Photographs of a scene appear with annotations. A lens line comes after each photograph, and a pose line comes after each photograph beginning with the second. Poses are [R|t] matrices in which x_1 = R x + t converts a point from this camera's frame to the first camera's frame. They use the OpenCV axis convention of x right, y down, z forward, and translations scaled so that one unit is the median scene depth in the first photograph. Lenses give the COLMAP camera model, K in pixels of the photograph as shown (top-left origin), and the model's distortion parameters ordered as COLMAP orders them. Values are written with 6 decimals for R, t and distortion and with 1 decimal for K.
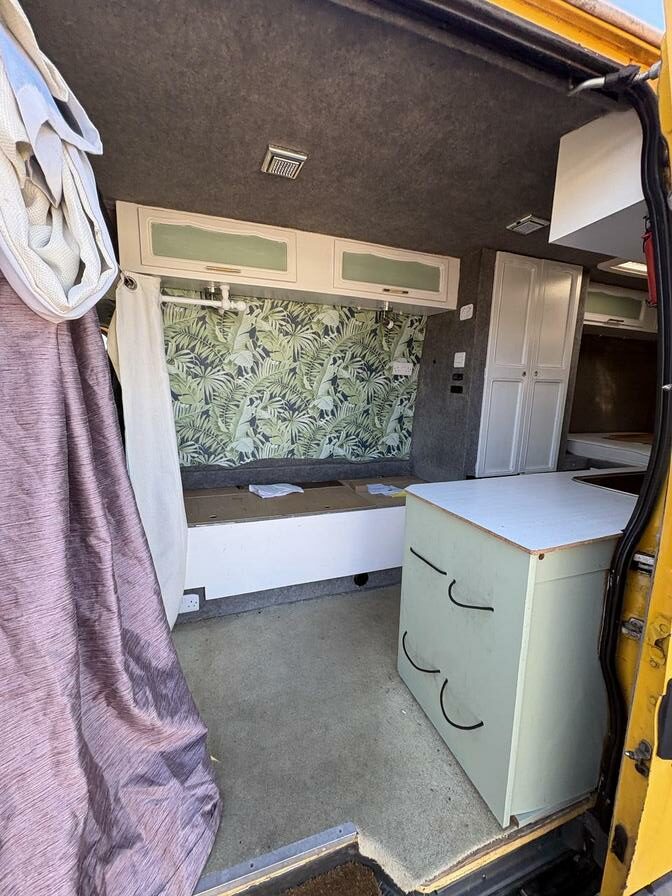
lens RADIAL K [[359.0, 0, 336.5], [0, 359.0, 449.8], [0, 0, 1]] dist [0.000186, -0.000003]
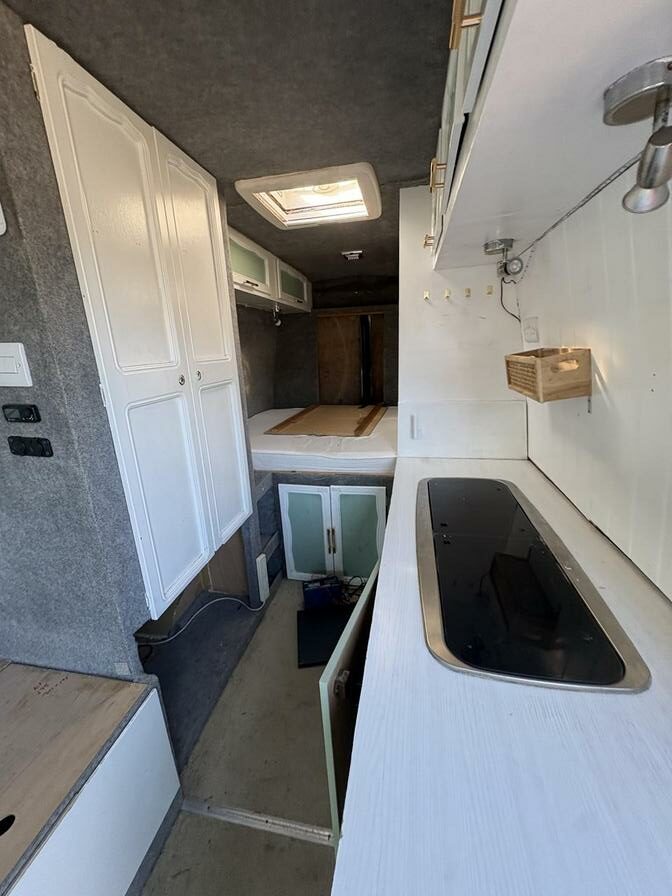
lens RADIAL K [[359.0, 0, 336.5], [0, 359.0, 449.8], [0, 0, 1]] dist [0.000186, -0.000003]
pose [[0.514350, -0.282819, 0.809604, 0.202885], [0.192843, 0.958021, 0.212150, -0.185244], [-0.835617, 0.047007, 0.547297, 0.555869]]
